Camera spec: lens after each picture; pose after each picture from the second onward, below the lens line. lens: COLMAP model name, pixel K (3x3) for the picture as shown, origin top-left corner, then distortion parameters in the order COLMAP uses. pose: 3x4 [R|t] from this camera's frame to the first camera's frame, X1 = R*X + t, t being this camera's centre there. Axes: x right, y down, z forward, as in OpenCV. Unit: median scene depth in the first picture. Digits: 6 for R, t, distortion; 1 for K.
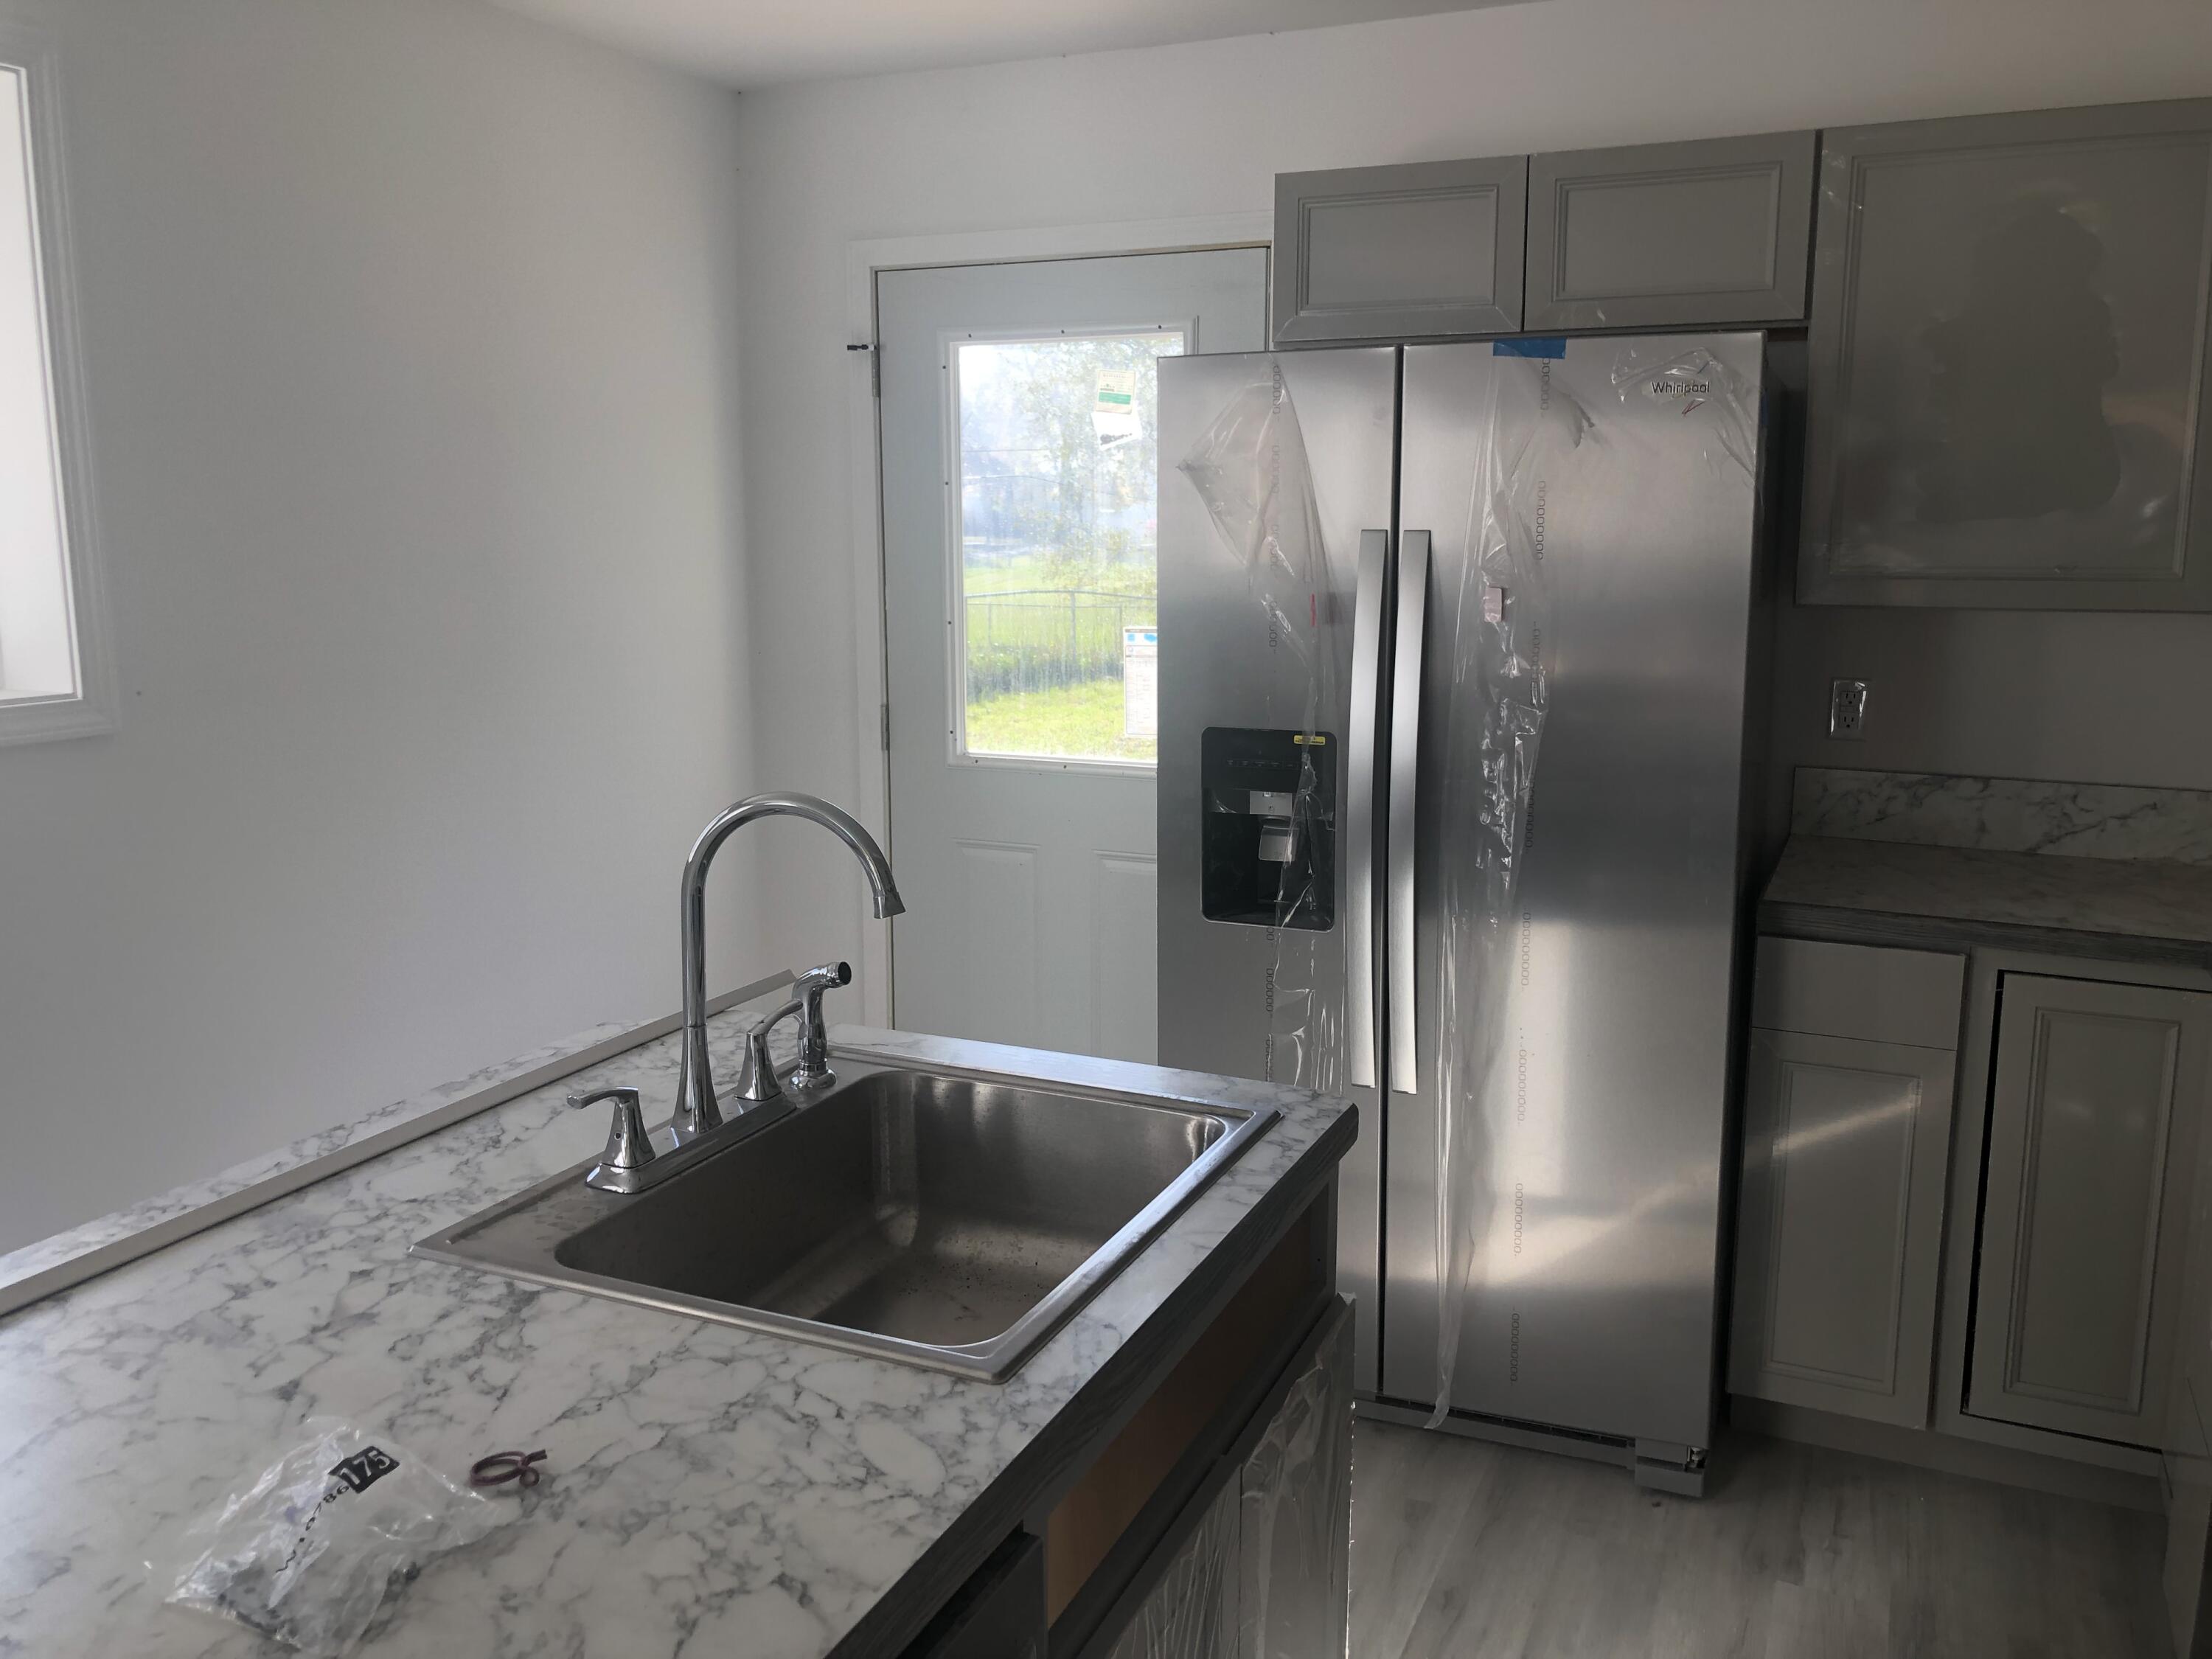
lens RADIAL K [[1832.9, 0, 1095.1], [0, 1832.9, 818.0], [0, 0, 1]] dist [0.051195, -0.040890]
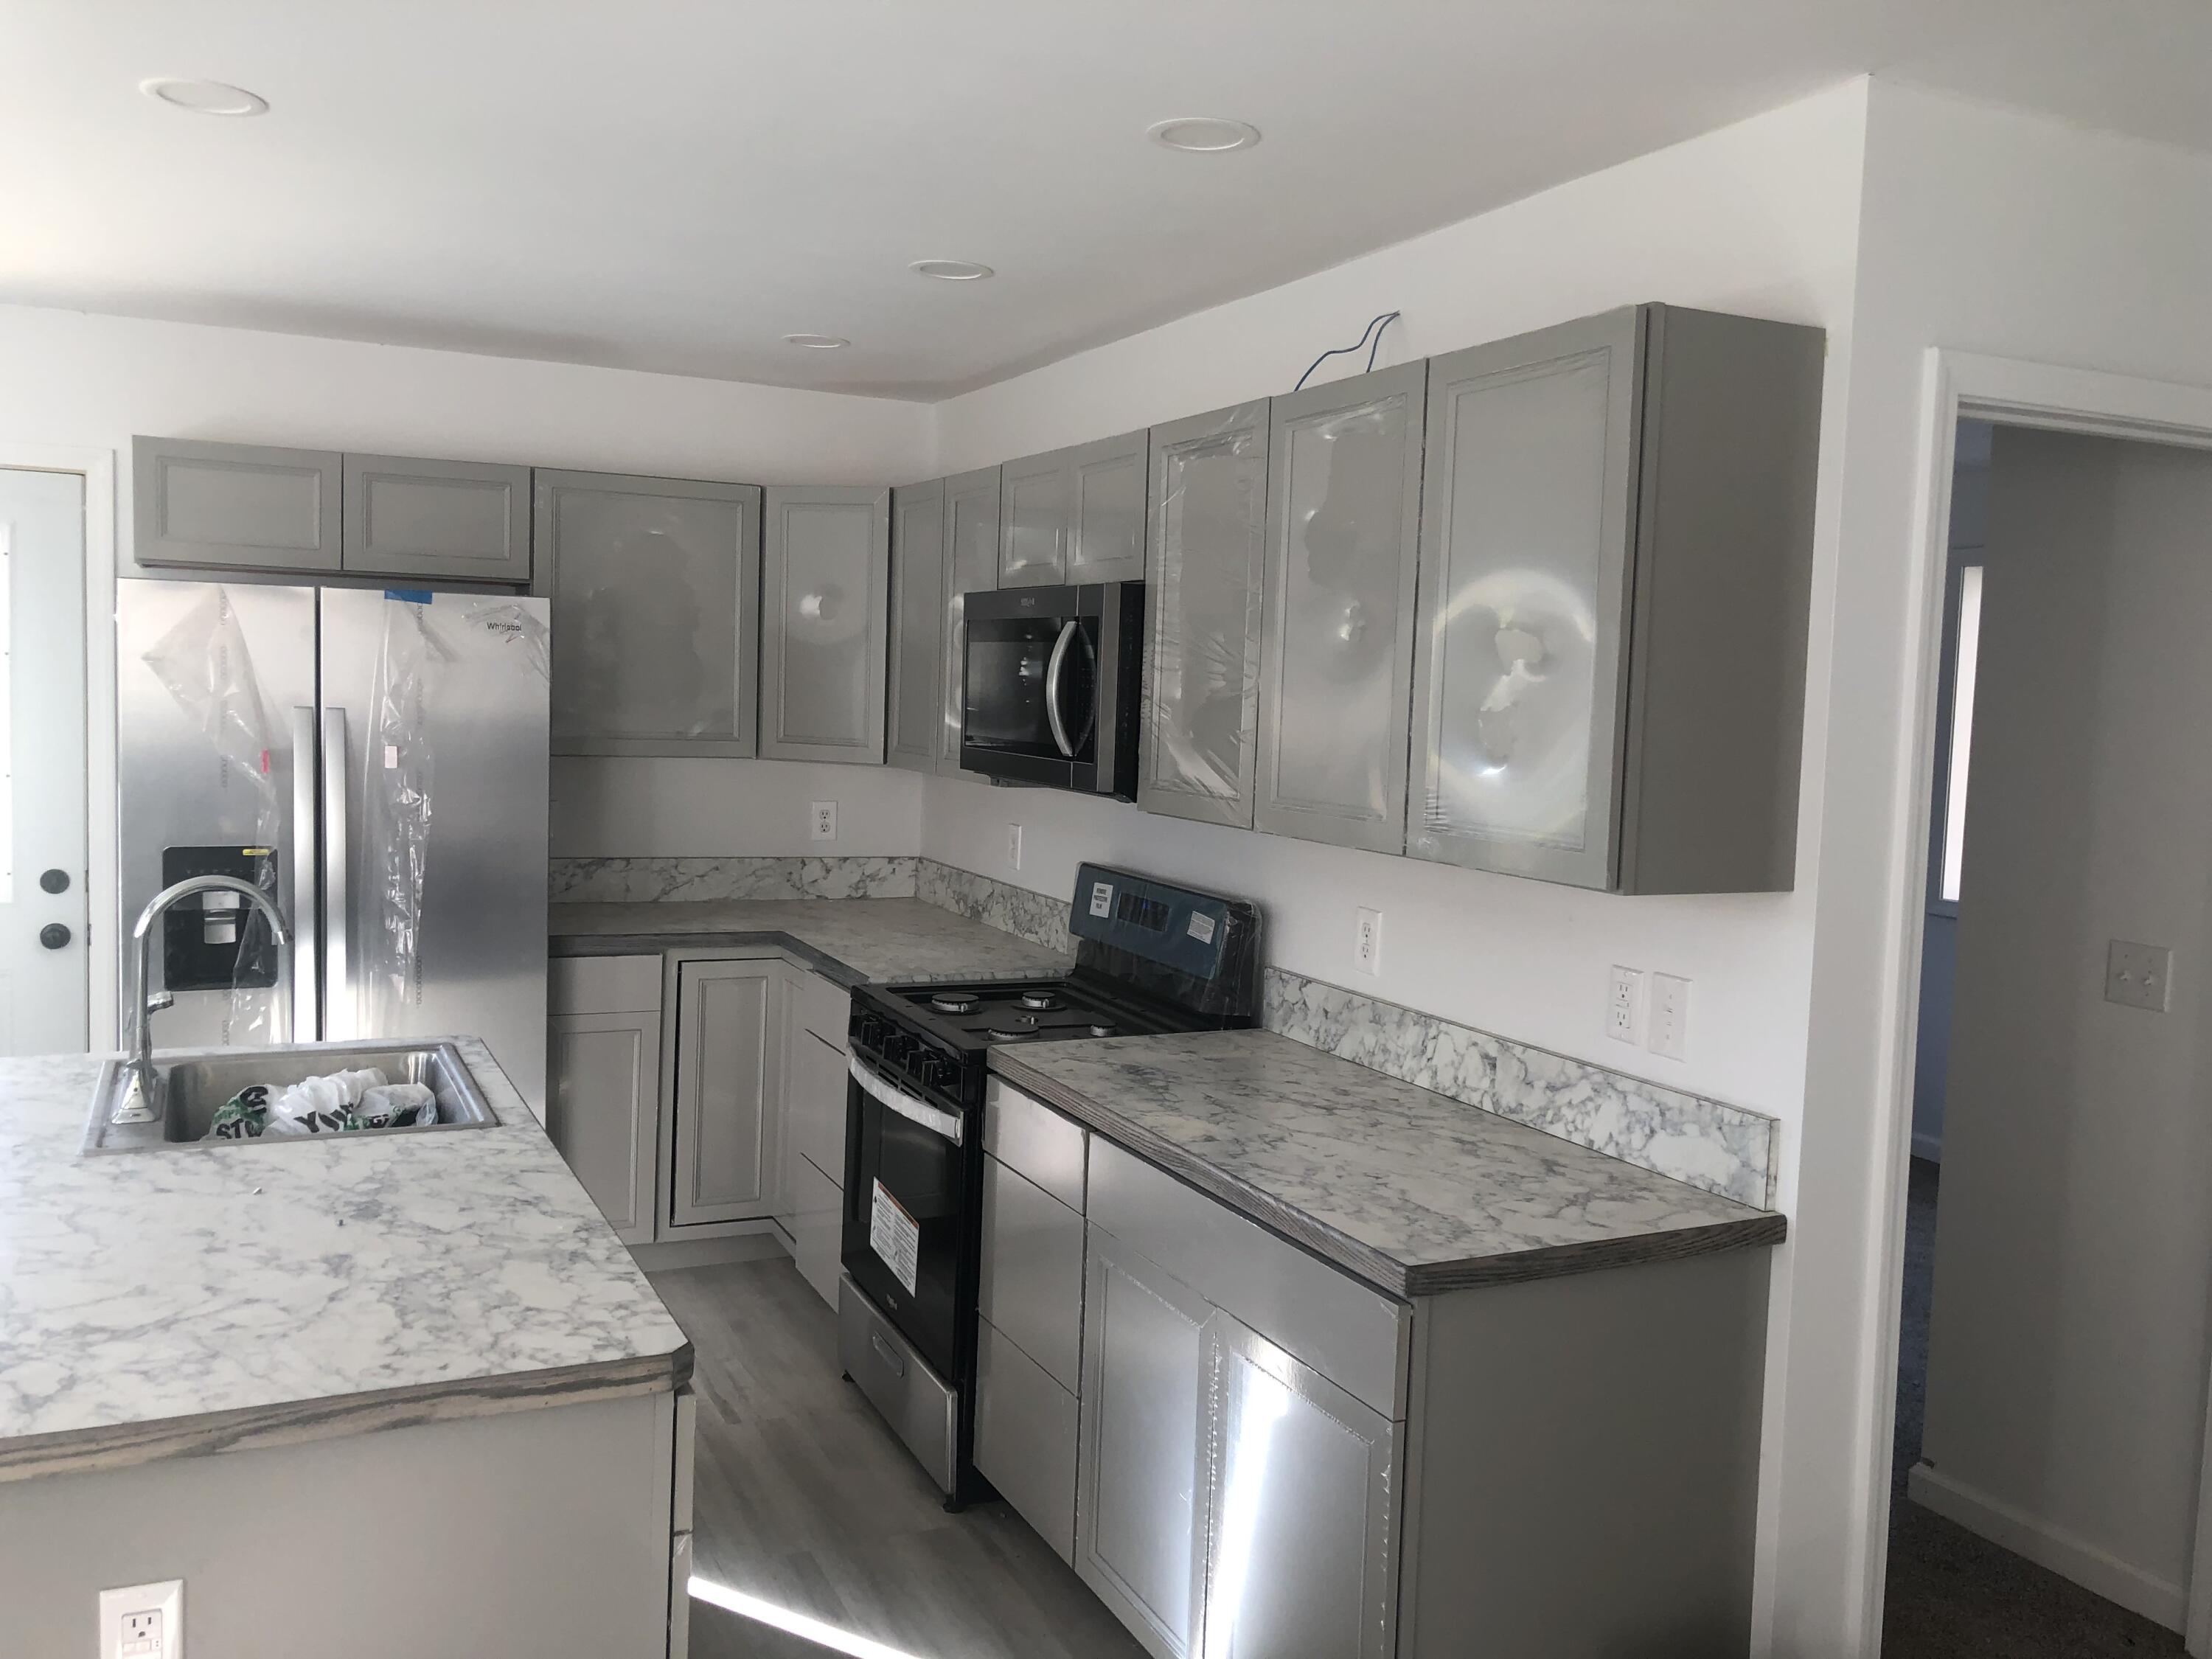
lens RADIAL K [[1822.8, 0, 1129.2], [0, 1822.8, 813.3], [0, 0, 1]] dist [0.100328, -0.184850]
pose [[0.639675, -0.036378, 0.767784, -0.558851], [0.094047, 0.995078, -0.031208, 0.036560], [-0.762870, 0.092171, 0.639948, -0.442684]]
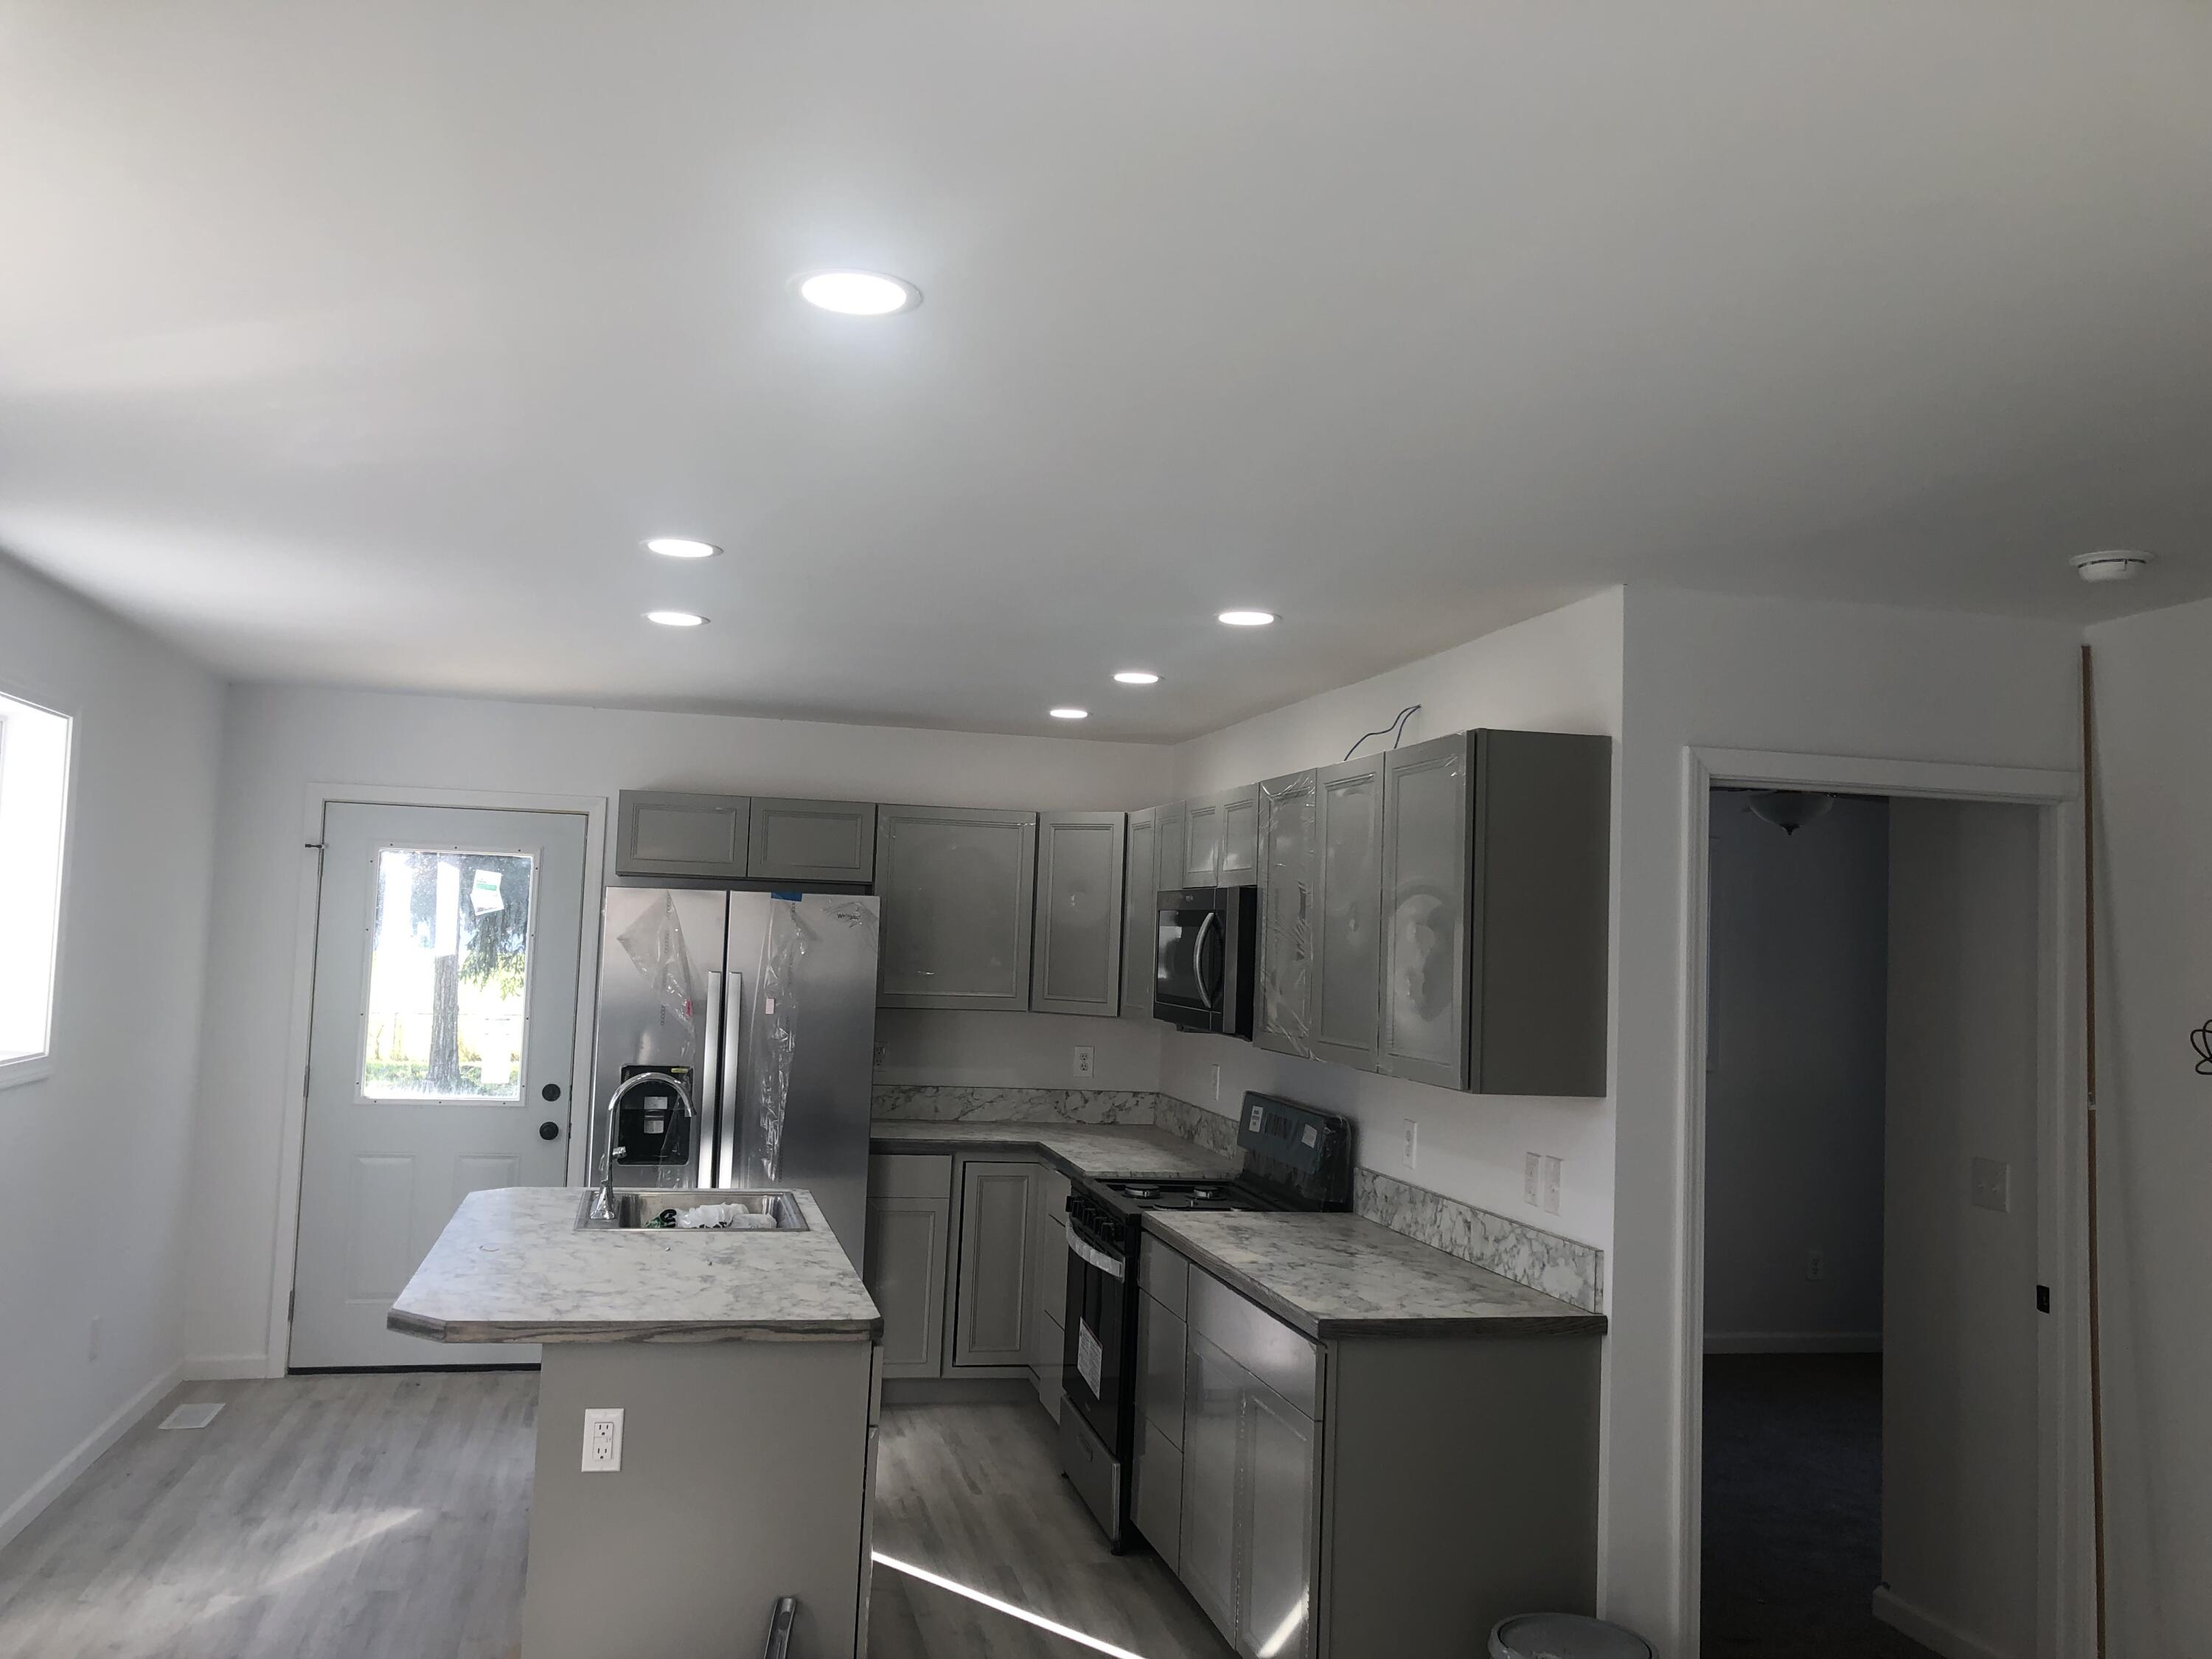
lens RADIAL K [[1823.4, 0, 1091.7], [0, 1823.4, 827.7], [0, 0, 1]] dist [0.056967, -0.067643]
pose [[0.796493, 0.063639, 0.601289, -0.800200], [0.064173, 0.979932, -0.188720, 0.113272], [-0.601233, 0.188901, 0.776425, -0.977365]]
